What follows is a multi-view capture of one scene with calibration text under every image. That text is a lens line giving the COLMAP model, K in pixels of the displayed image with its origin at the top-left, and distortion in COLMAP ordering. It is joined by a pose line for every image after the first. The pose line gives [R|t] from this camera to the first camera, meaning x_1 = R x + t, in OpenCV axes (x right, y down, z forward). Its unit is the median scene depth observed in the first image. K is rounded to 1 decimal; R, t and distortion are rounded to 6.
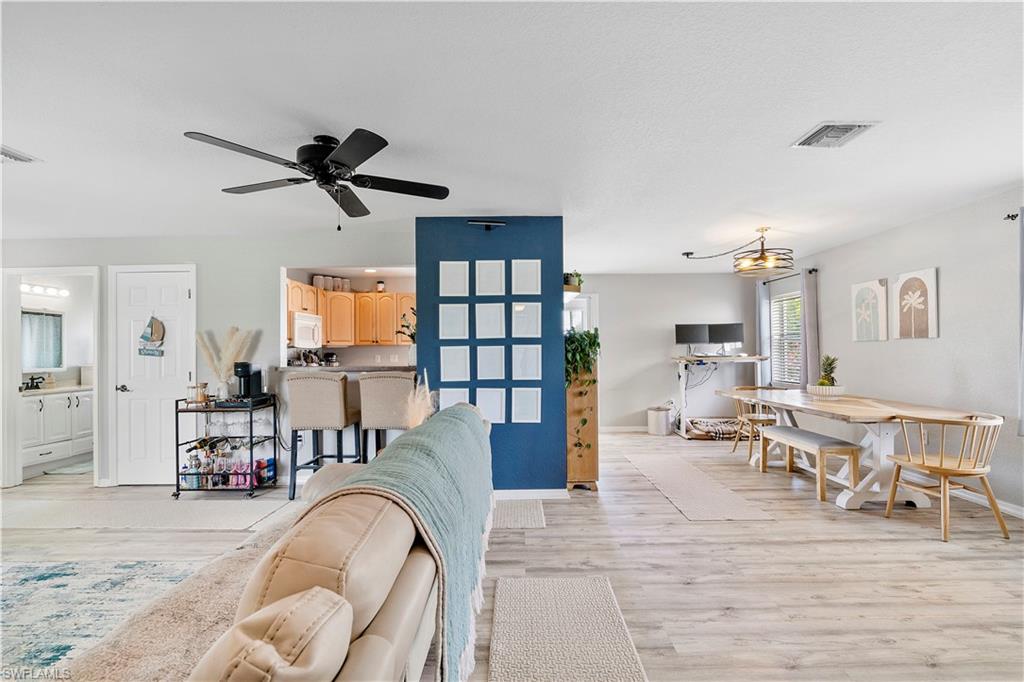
lens RADIAL K [[466.7, 0, 522.2], [0, 466.7, 364.8], [0, 0, 1]] dist [-0.013249, 0.003501]
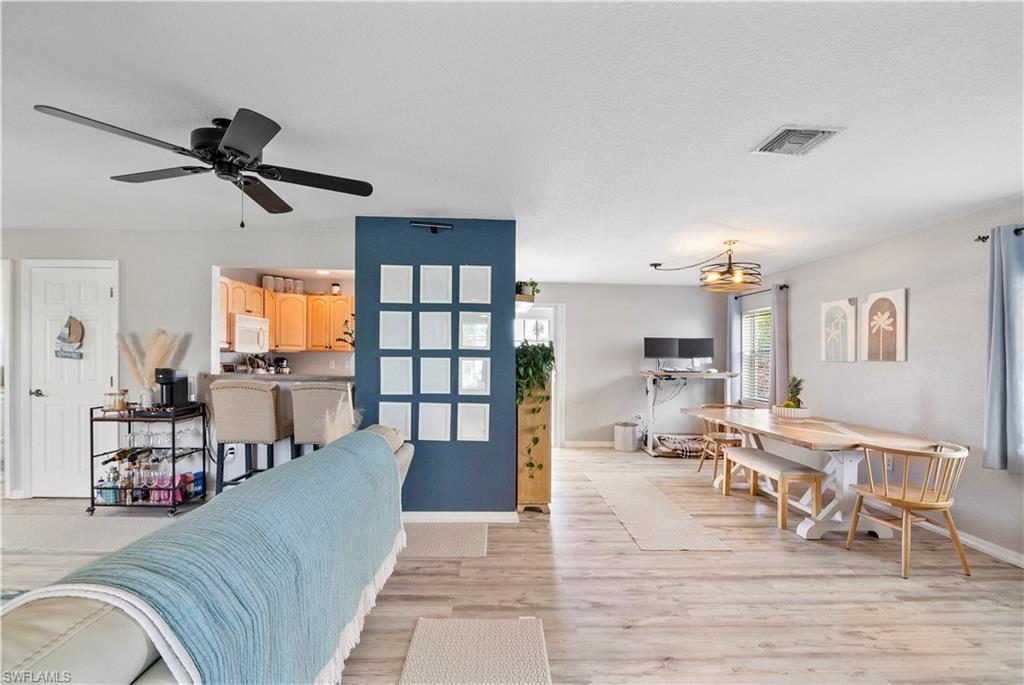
lens RADIAL K [[471.1, 0, 514.5], [0, 471.1, 372.3], [0, 0, 1]] dist [-0.025376, 0.006732]
pose [[0.999321, 0.025634, 0.026466, 0.063942], [-0.025692, 0.999668, 0.001840, -0.016799], [-0.026410, -0.002519, 0.999648, 0.059502]]
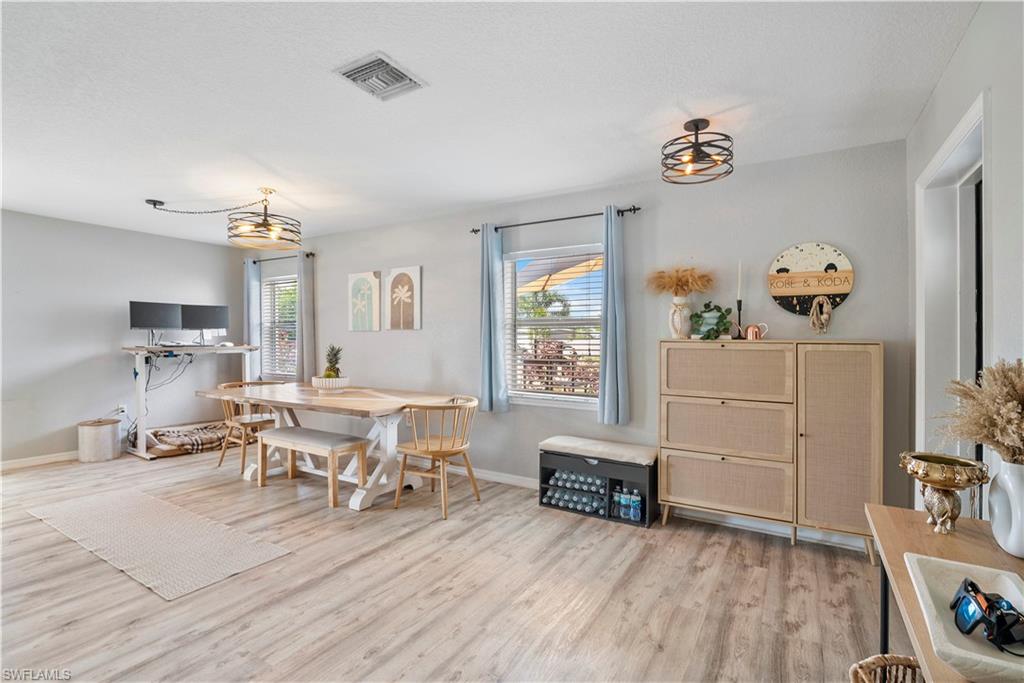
lens RADIAL K [[471.1, 0, 514.8], [0, 471.1, 338.5], [0, 0, 1]] dist [-0.025376, 0.006732]
pose [[0.521285, 0.015860, 0.853235, 0.053957], [0.014108, 0.999530, -0.027199, -0.002640], [-0.853266, 0.026216, 0.520817, 0.230343]]
